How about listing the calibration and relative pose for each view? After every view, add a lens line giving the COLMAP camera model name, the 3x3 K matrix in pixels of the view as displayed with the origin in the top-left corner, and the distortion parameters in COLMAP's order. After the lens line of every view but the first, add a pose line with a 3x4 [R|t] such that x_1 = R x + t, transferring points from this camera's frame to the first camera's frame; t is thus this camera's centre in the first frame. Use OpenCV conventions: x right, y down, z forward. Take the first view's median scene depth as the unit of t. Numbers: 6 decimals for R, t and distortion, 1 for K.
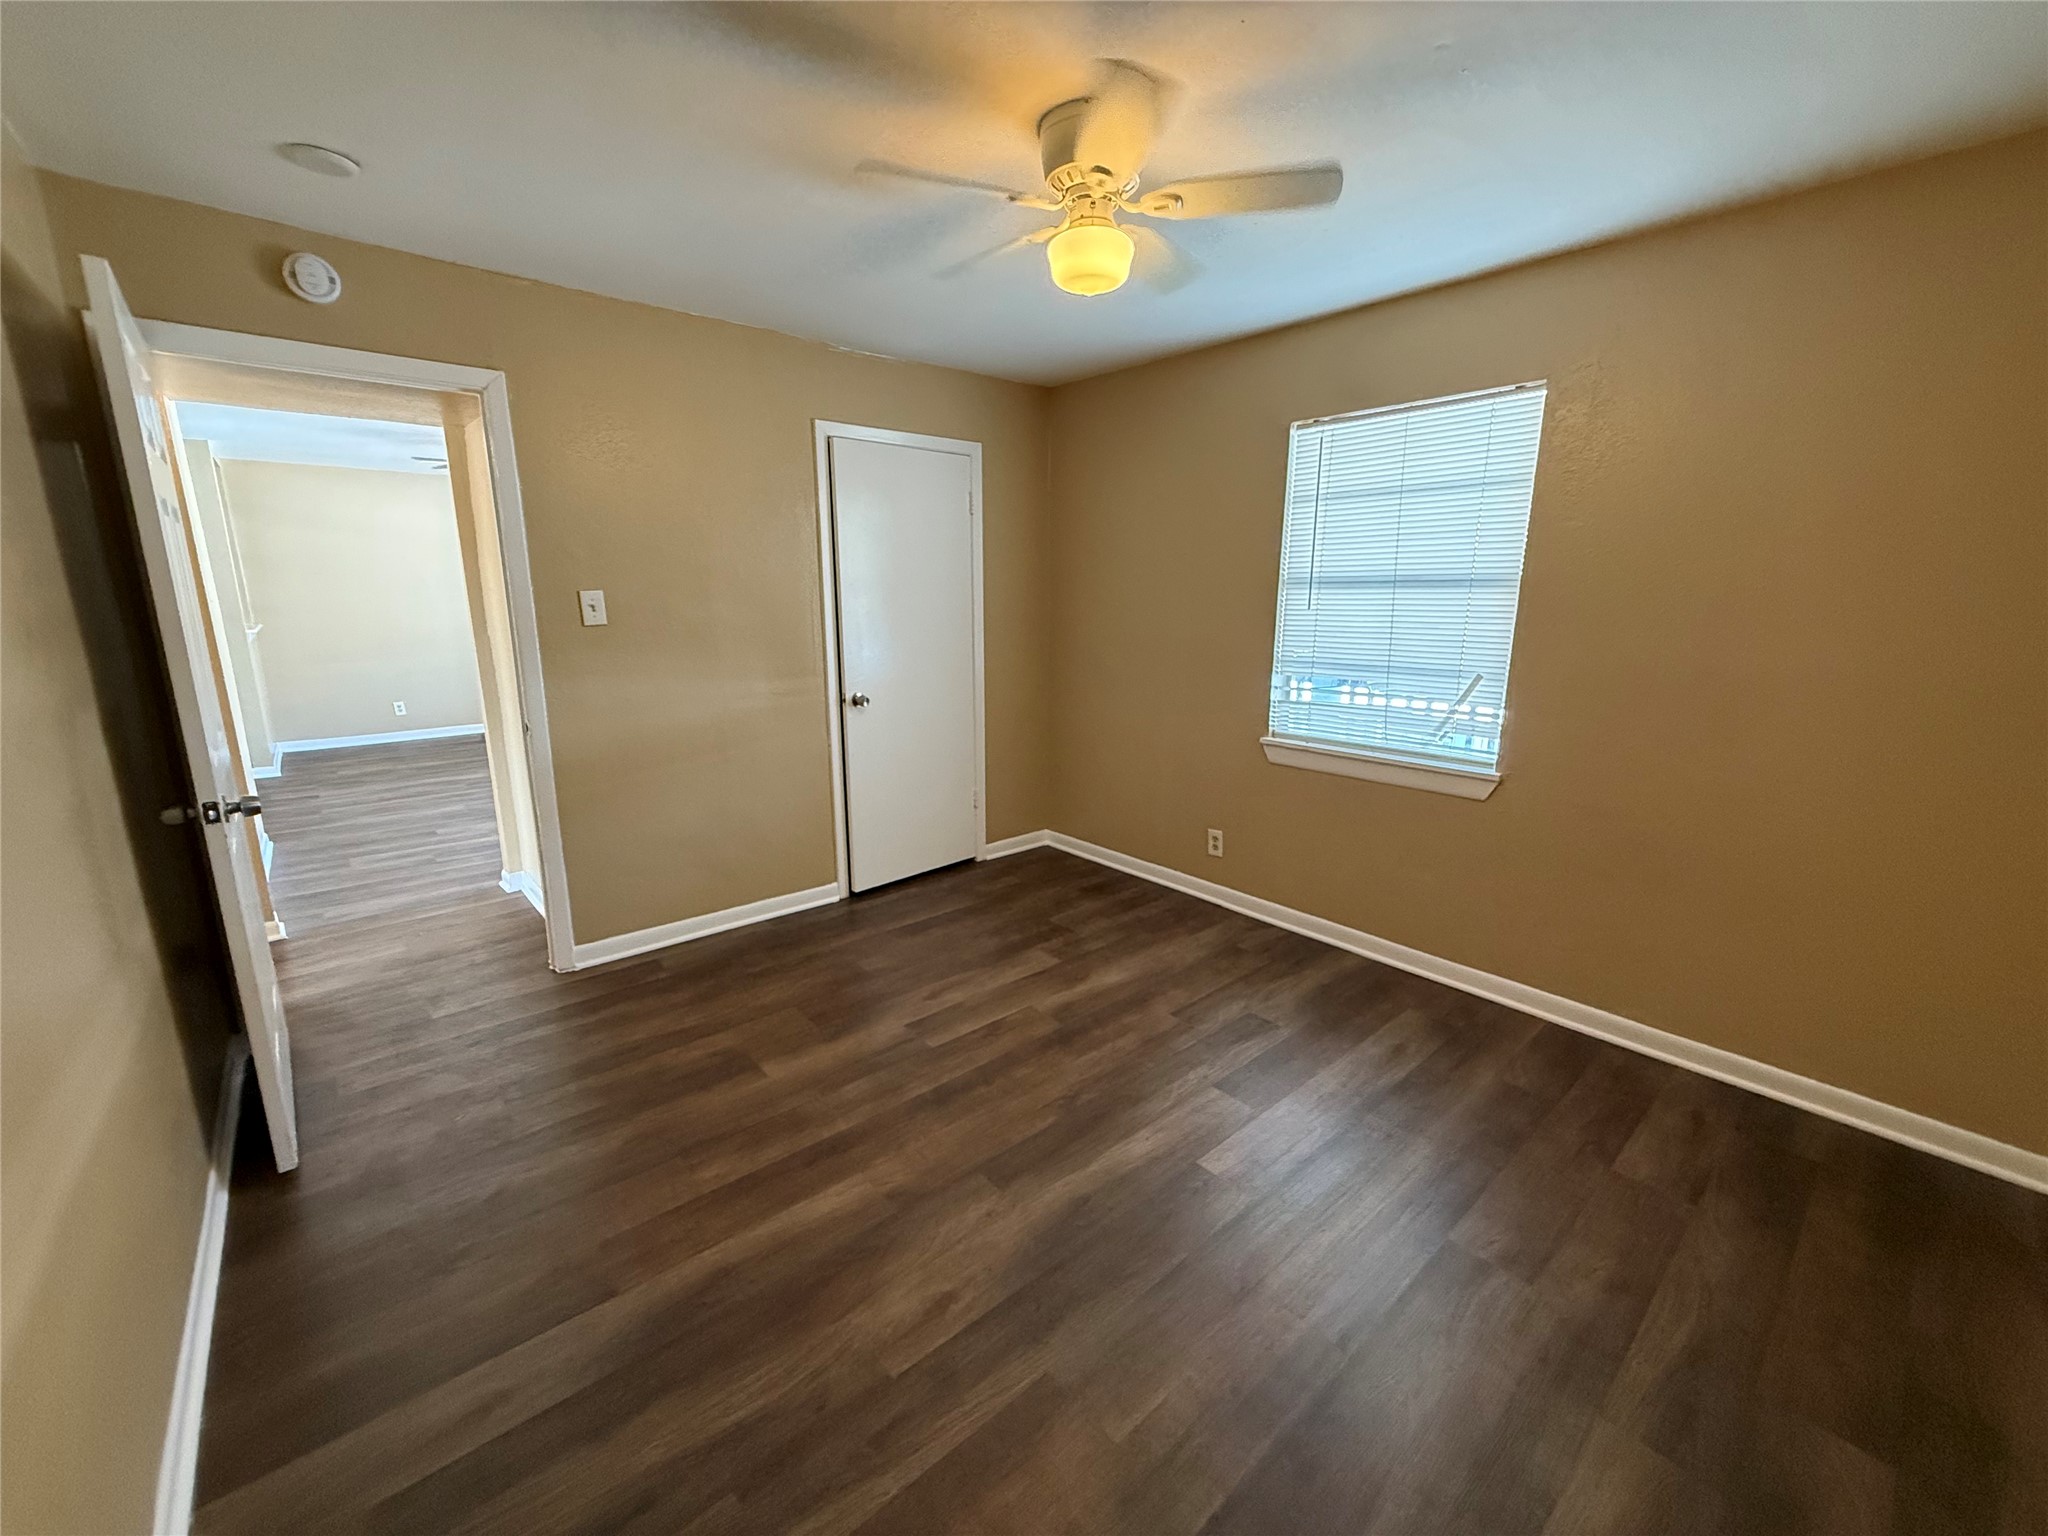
lens RADIAL K [[819.5, 0, 1016.2], [0, 819.5, 763.8], [0, 0, 1]] dist [0.004460, -0.000162]
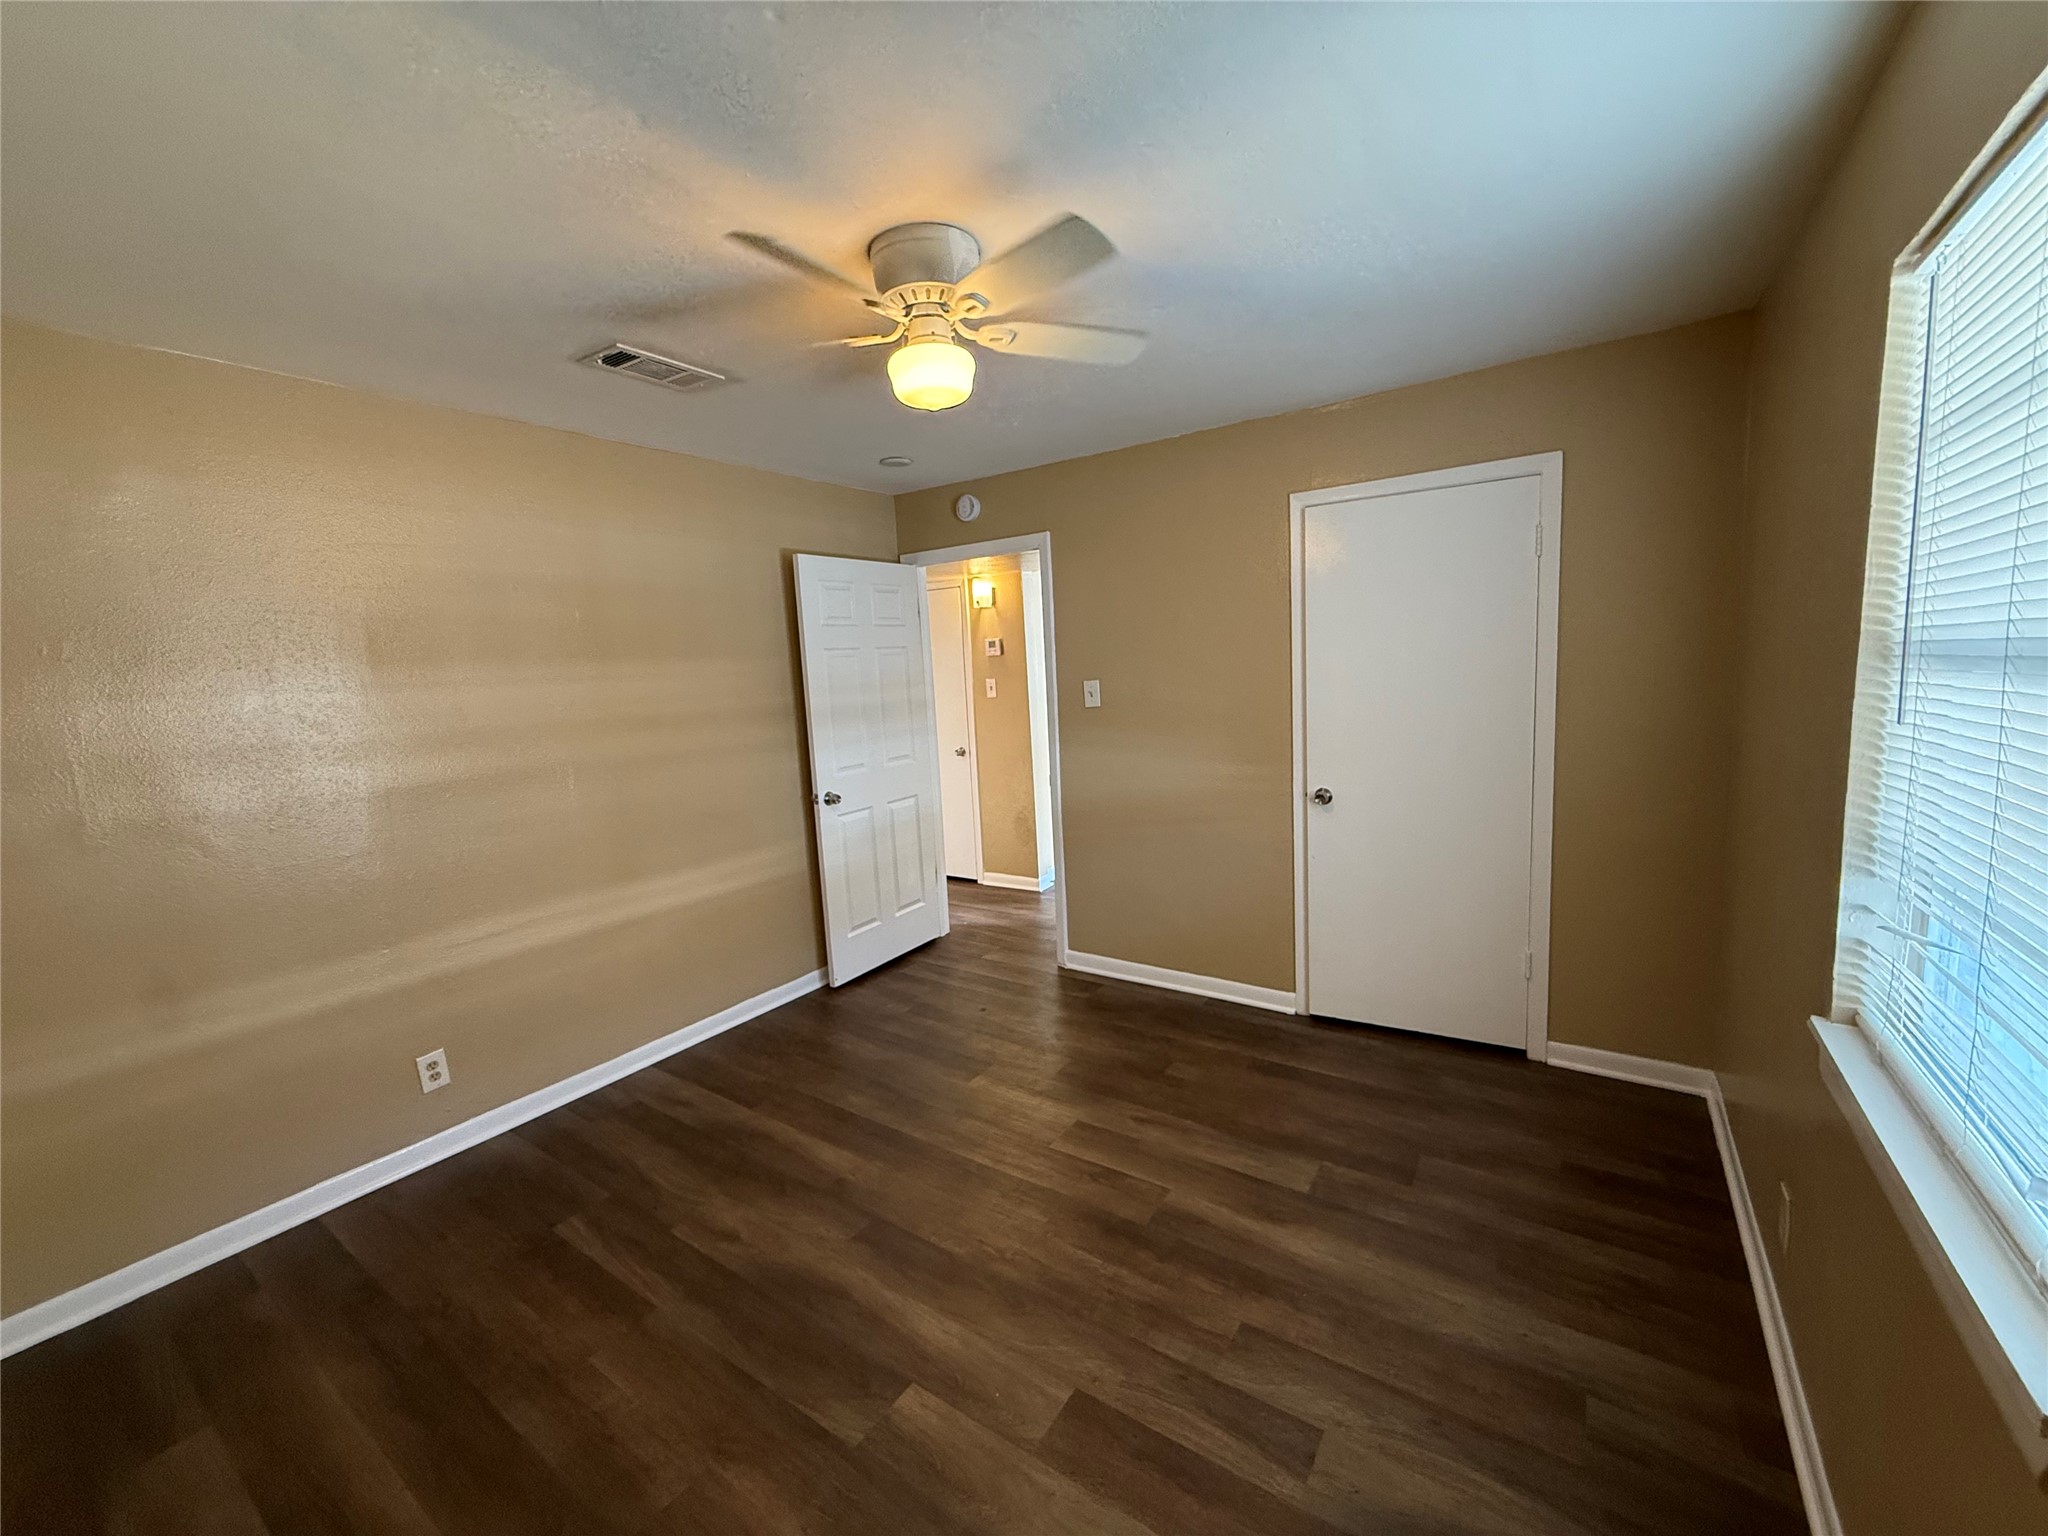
lens RADIAL K [[819.5, 0, 1015.4], [0, 819.5, 770.1], [0, 0, 1]] dist [0.004460, -0.000162]
pose [[0.249417, 0.109096, -0.962231, 0.702352], [-0.153853, 0.985478, 0.071852, -0.147553], [0.956096, 0.130121, 0.262580, 0.569946]]
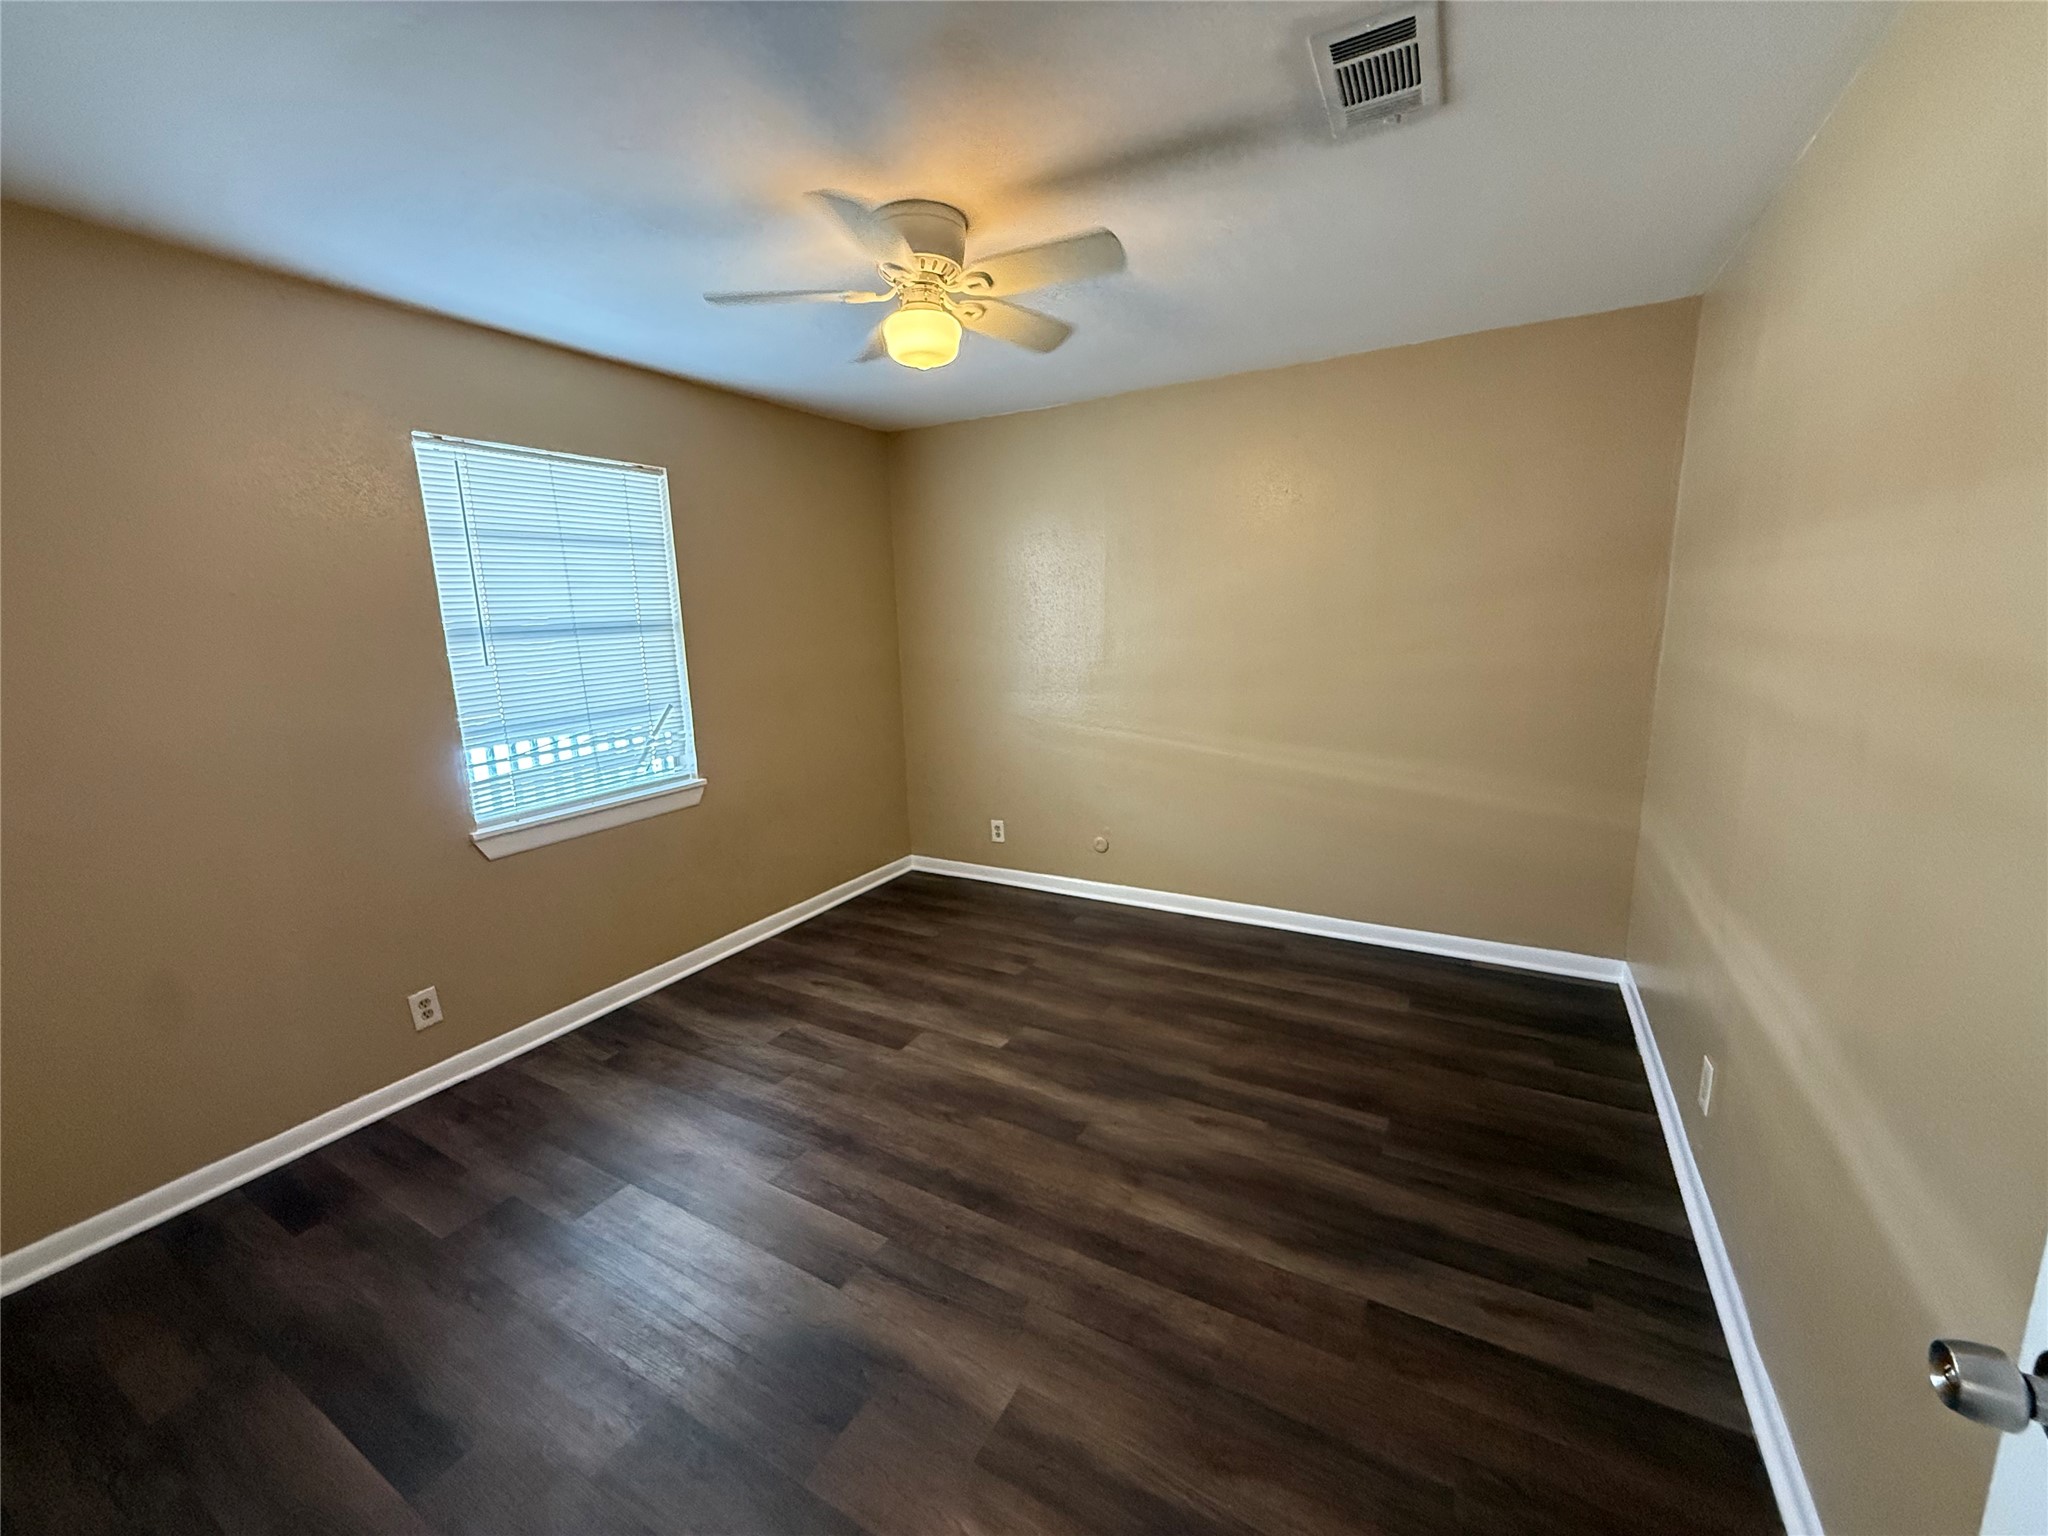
lens RADIAL K [[819.5, 0, 1013.6], [0, 819.5, 764.6], [0, 0, 1]] dist [0.004460, -0.000162]
pose [[-0.330220, -0.171092, 0.928268, -0.683805], [0.228728, 0.939620, 0.254552, -0.206819], [-0.915772, 0.296379, -0.271148, 0.861883]]
